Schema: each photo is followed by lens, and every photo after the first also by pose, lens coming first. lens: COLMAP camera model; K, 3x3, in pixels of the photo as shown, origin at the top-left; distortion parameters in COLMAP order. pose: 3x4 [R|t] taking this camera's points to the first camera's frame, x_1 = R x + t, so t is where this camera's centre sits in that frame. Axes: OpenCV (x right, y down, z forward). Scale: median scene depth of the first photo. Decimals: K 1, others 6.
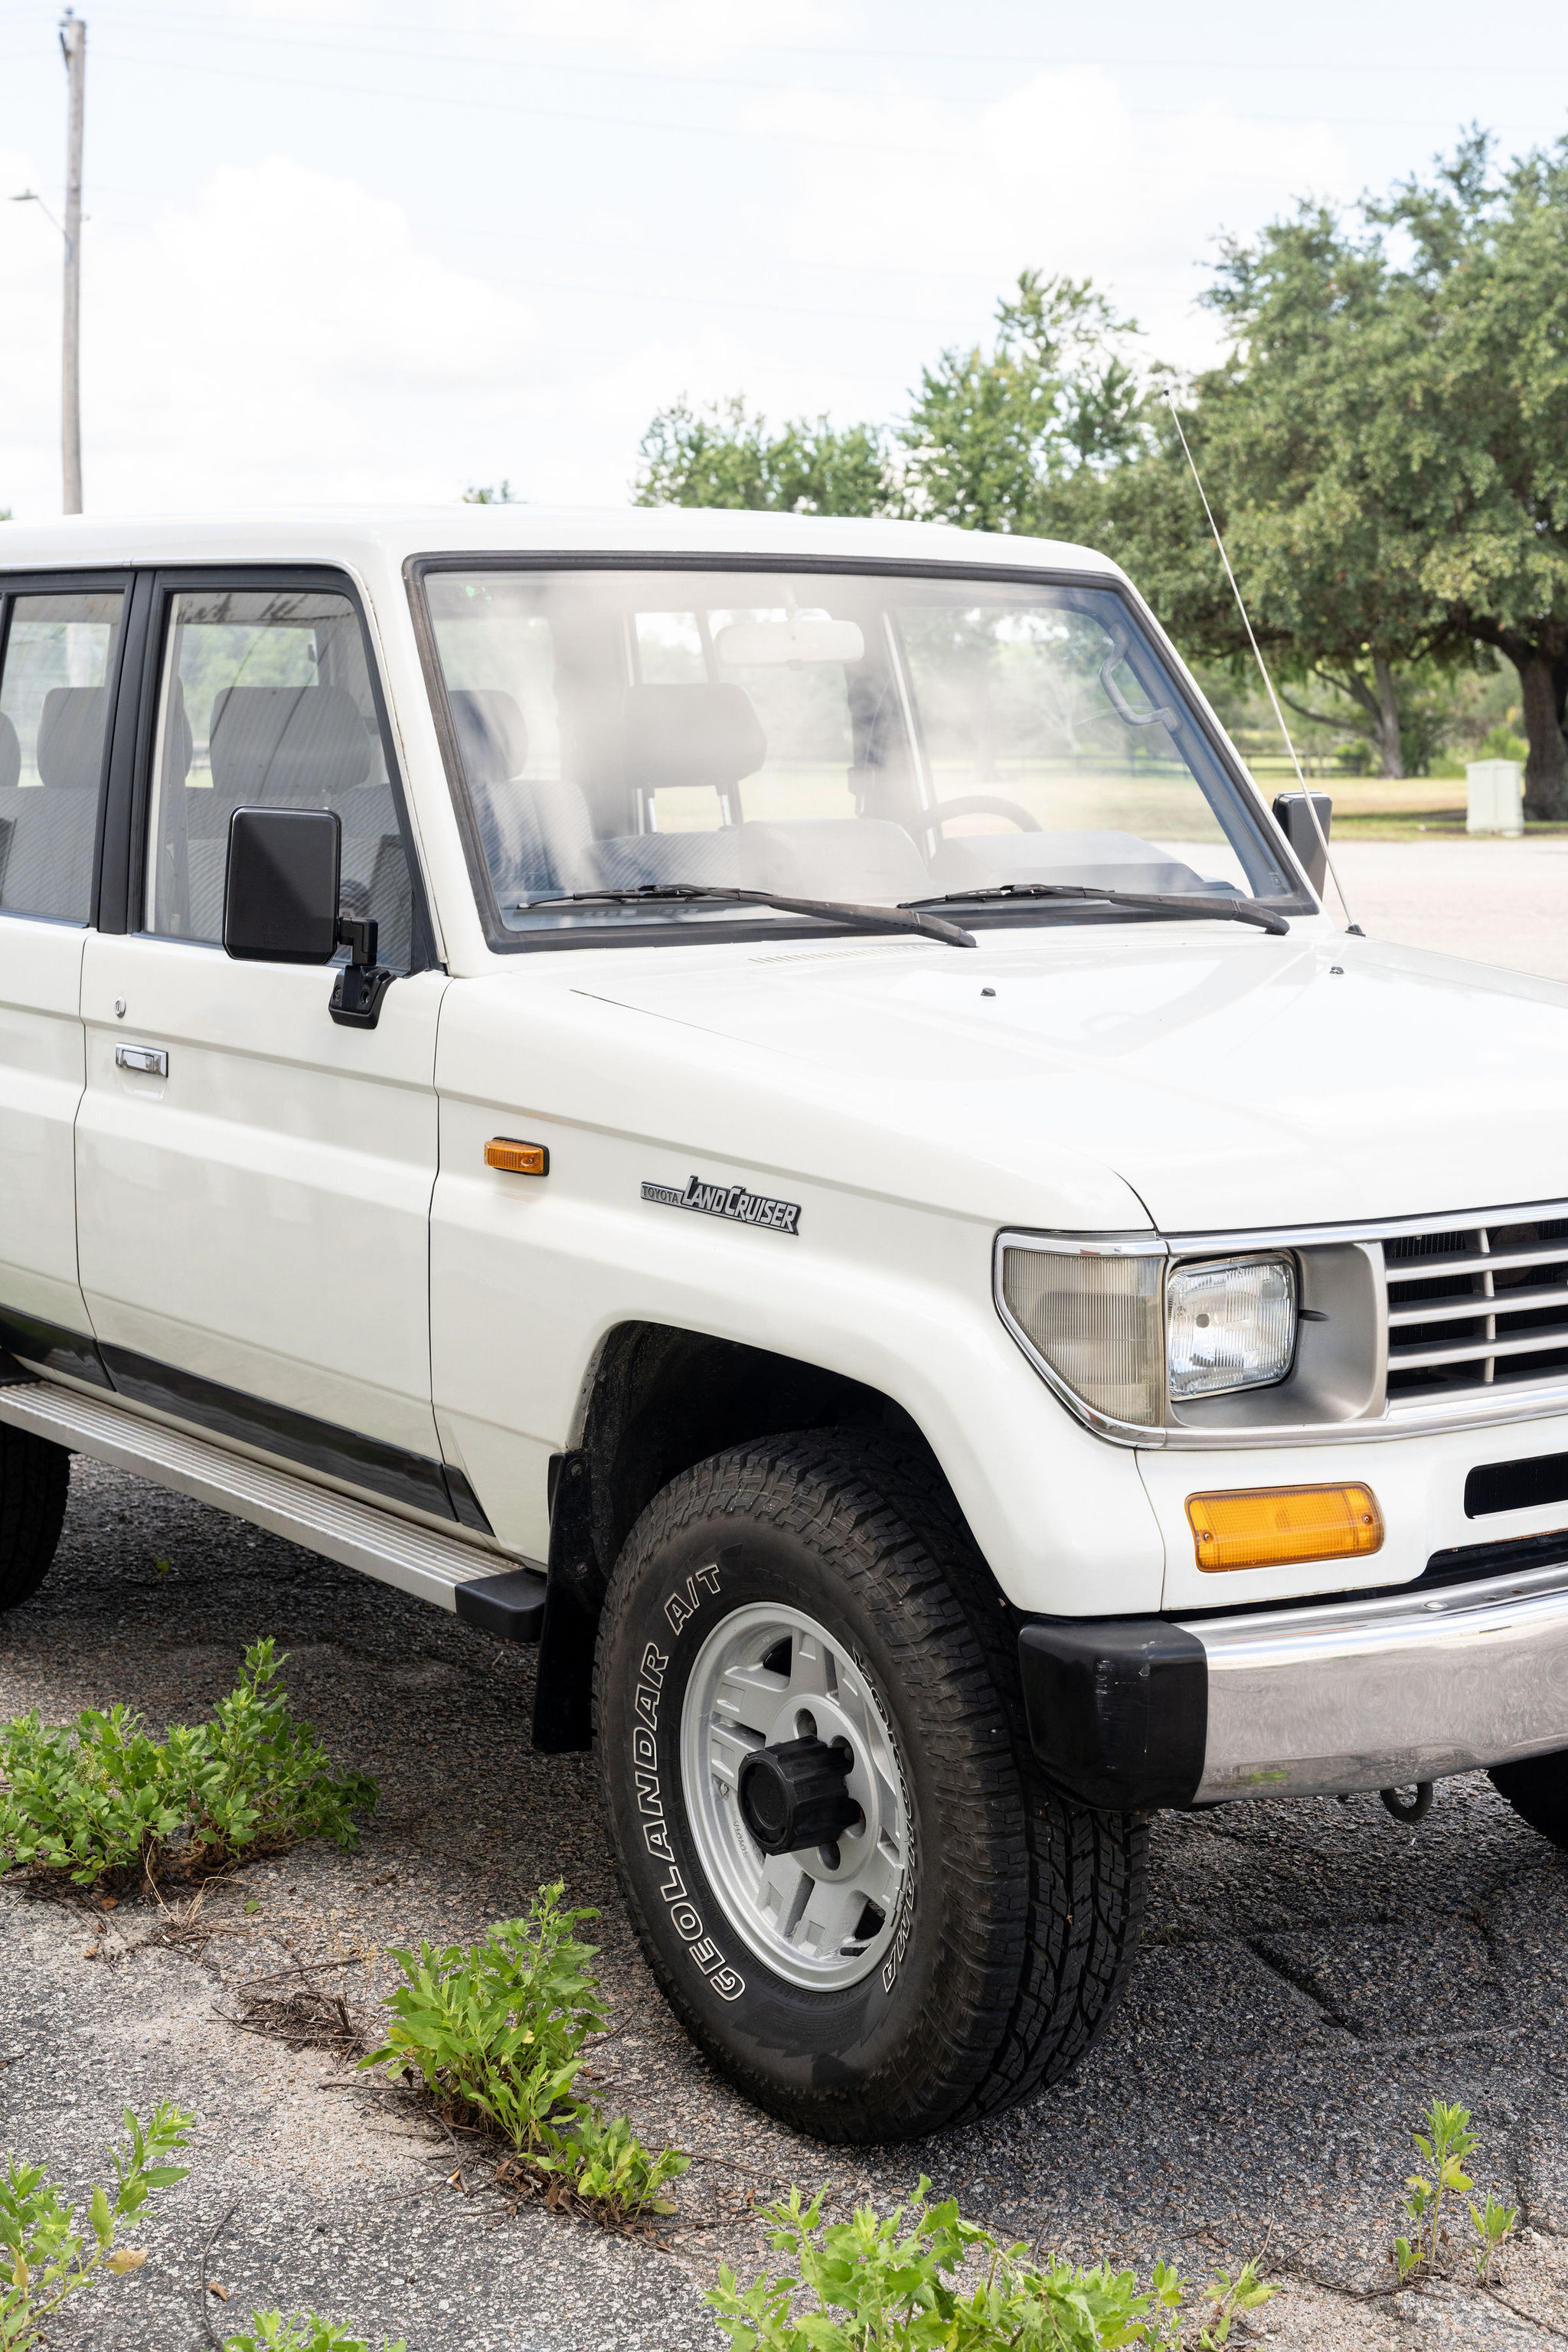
lens RADIAL K [[3640.8, 0, 773.7], [0, 3640.8, 1179.4], [0, 0, 1]] dist [0.014062, 0.020992]
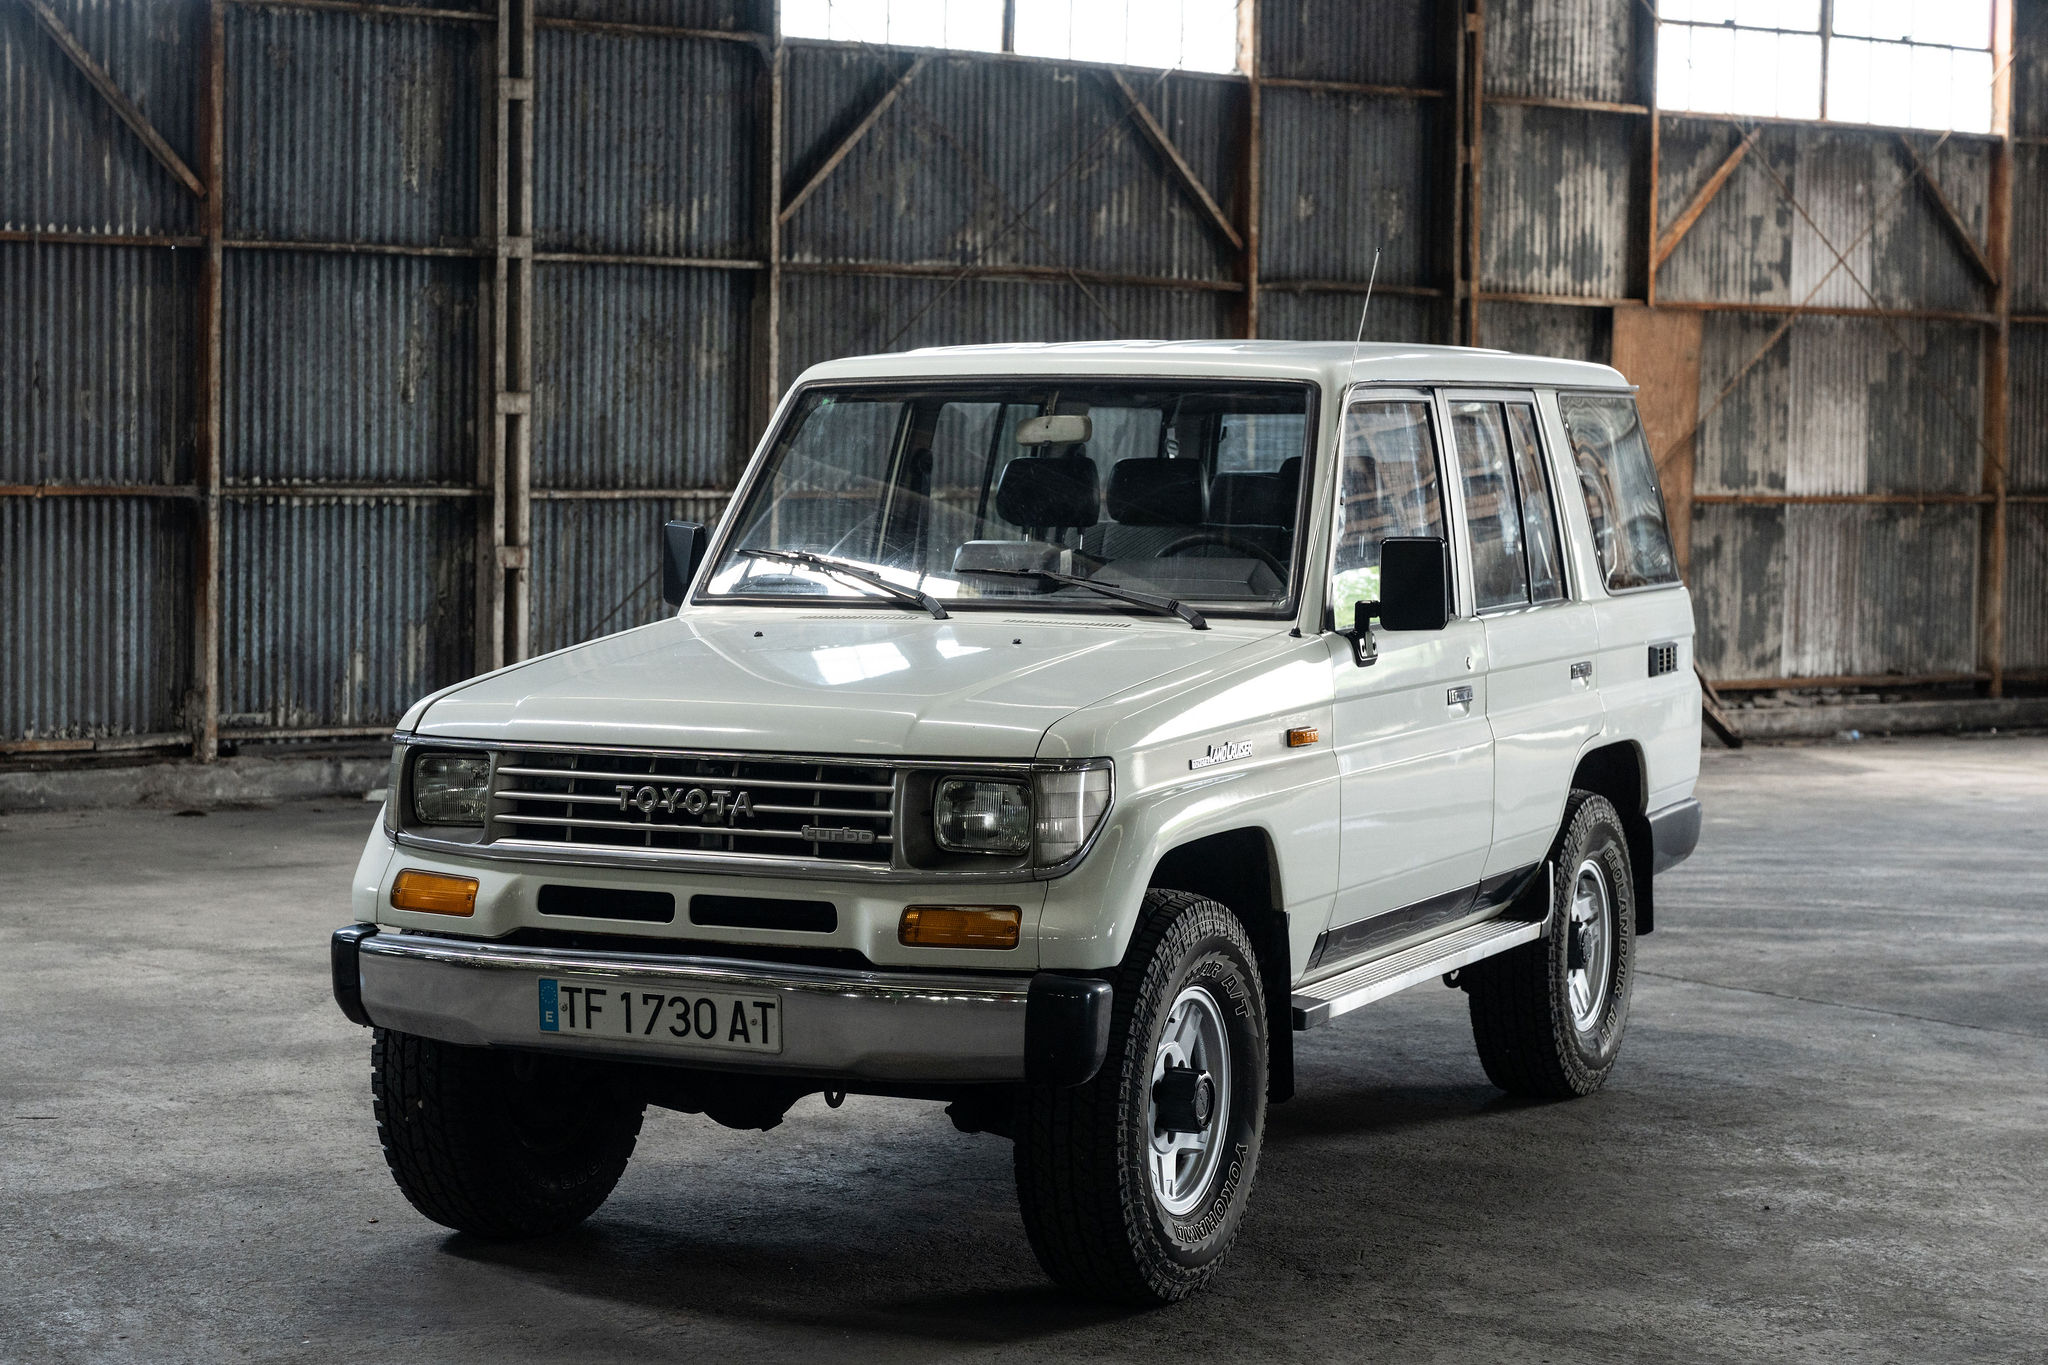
lens RADIAL K [[3996.1, 0, 1019.5], [0, 3996.1, 679.1], [0, 0, 1]] dist [-0.027694, 0.223133]
pose [[0.488495, 0.049146, -0.871182, 2.000778], [-0.127662, 0.991694, -0.015639, -0.020202], [0.863177, 0.118856, 0.490712, 0.220796]]
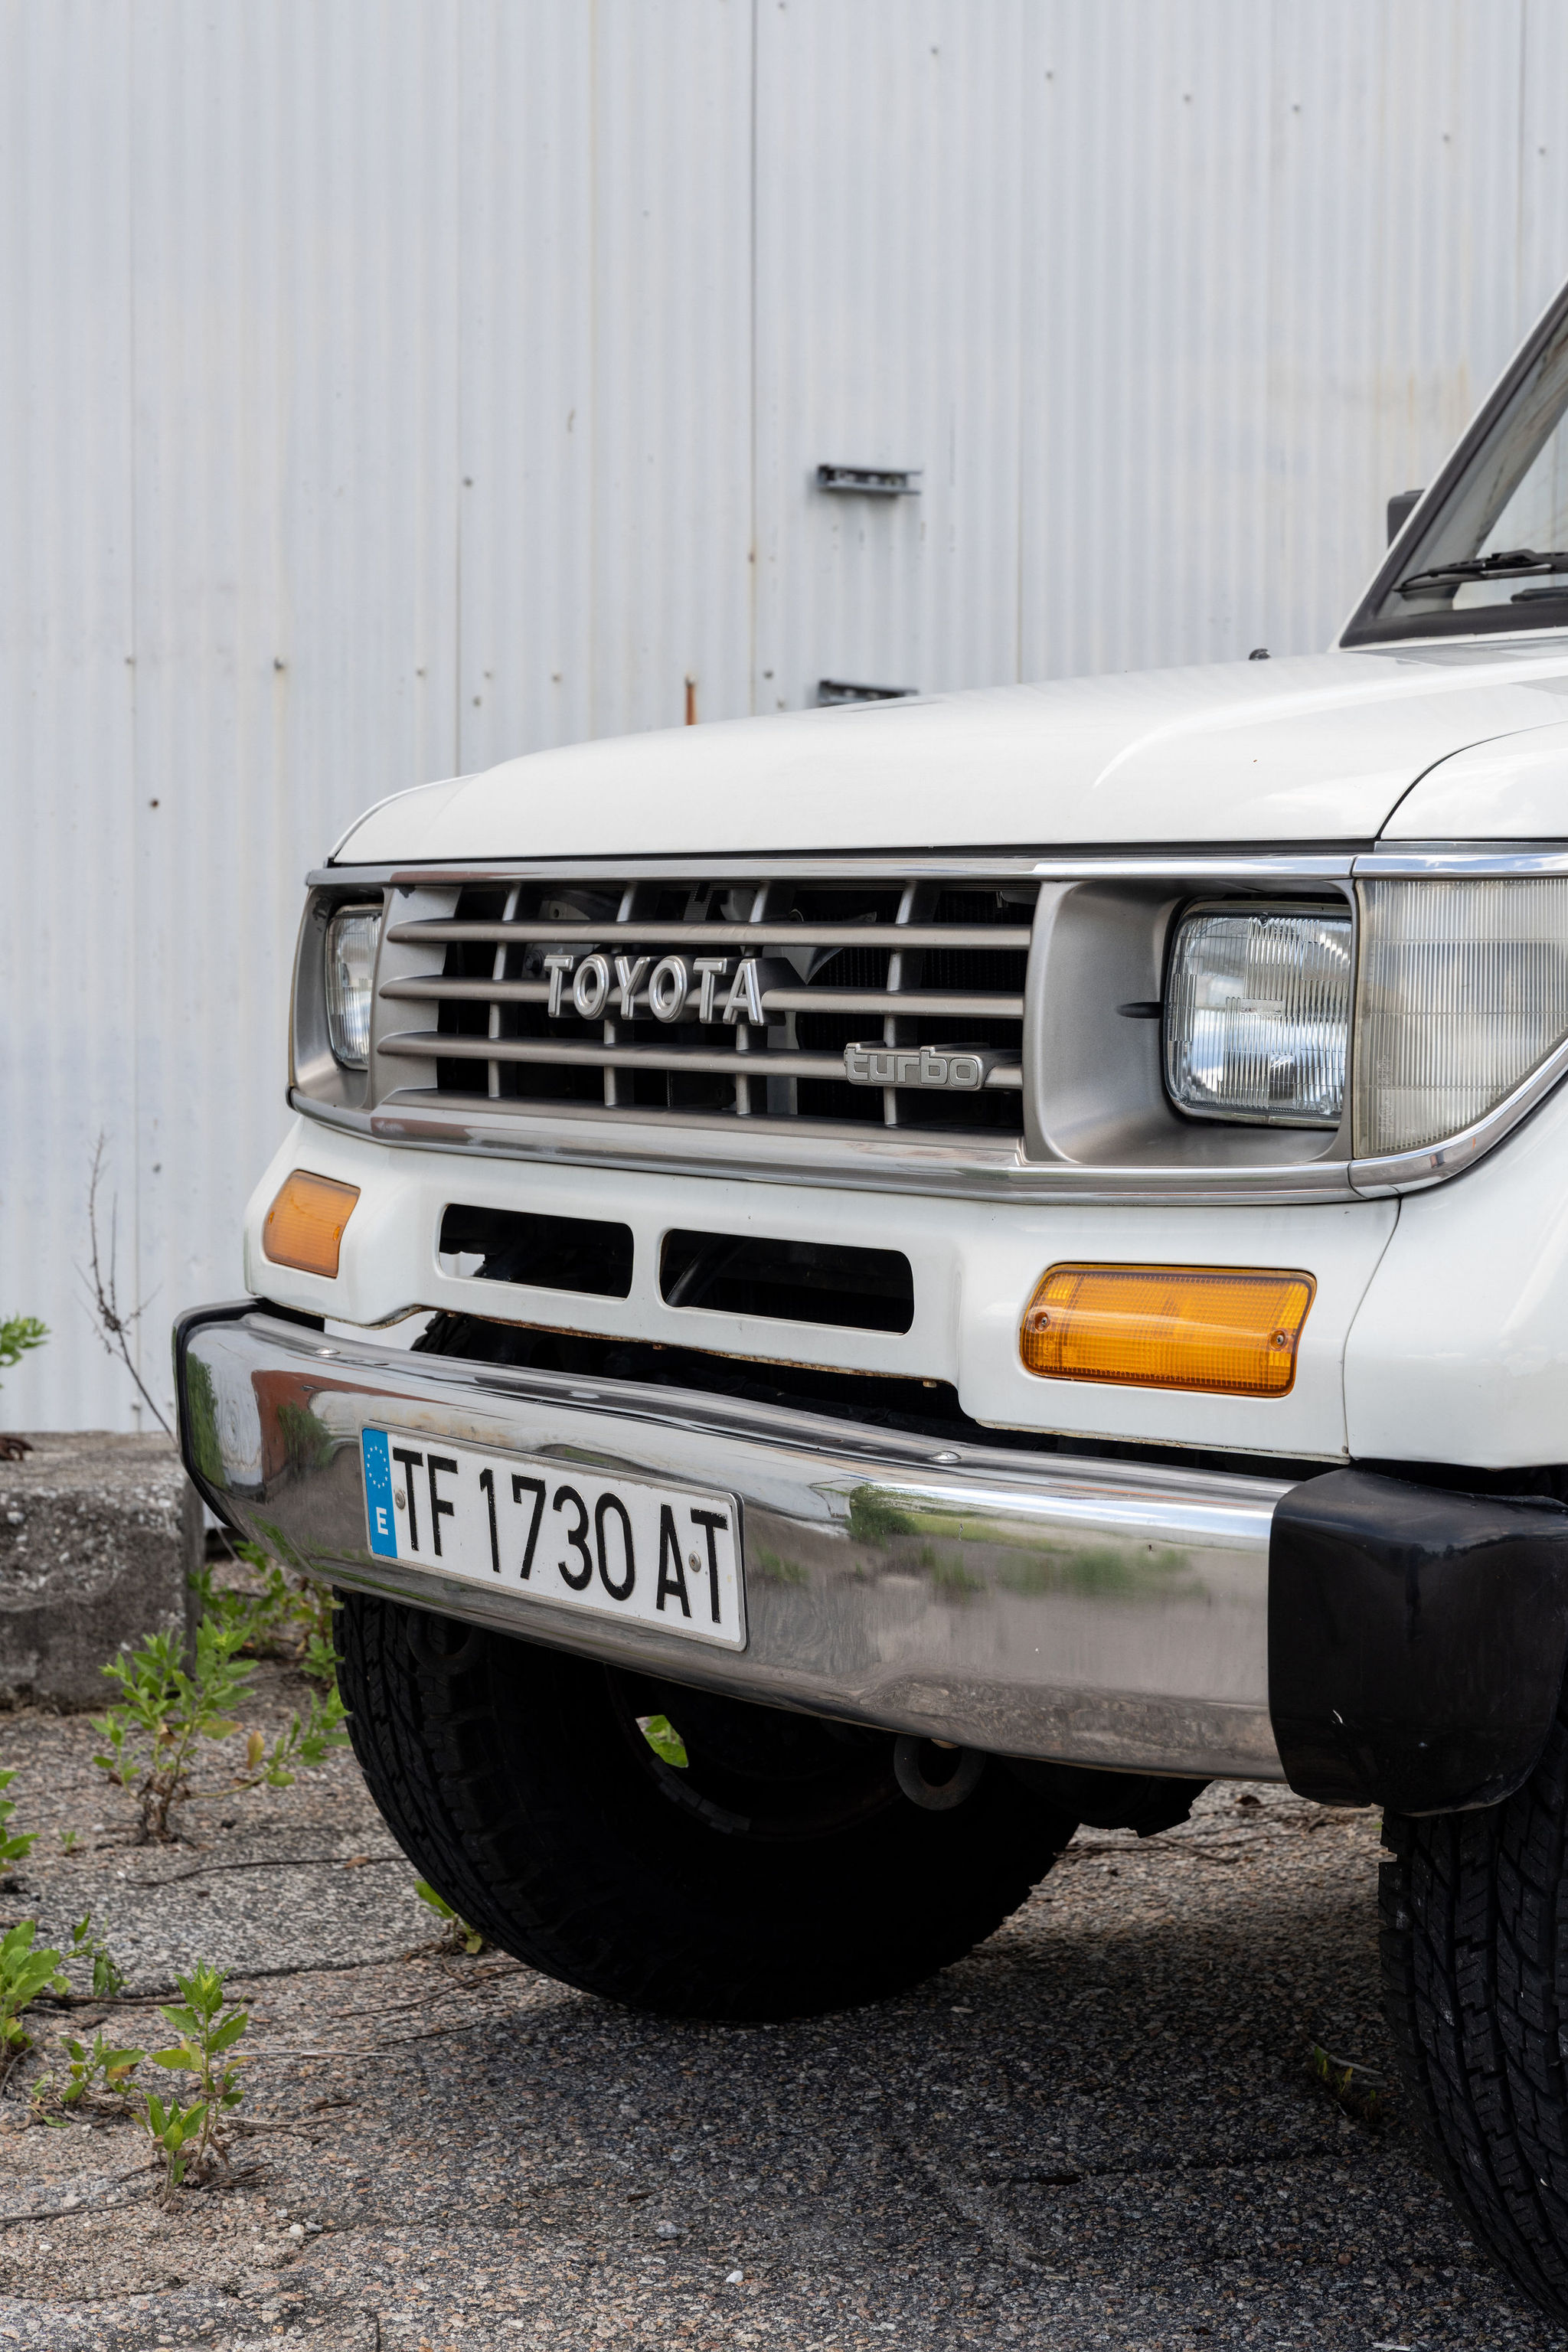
lens RADIAL K [[4589.2, 0, 787.8], [0, 4589.2, 1185.6], [0, 0, 1]] dist [-0.027694, 0.223133]
pose [[-0.032779, 0.061818, -0.997549, 1.113563], [-0.132259, 0.989040, 0.065636, 0.005174], [0.990673, 0.134086, -0.024244, 1.080820]]
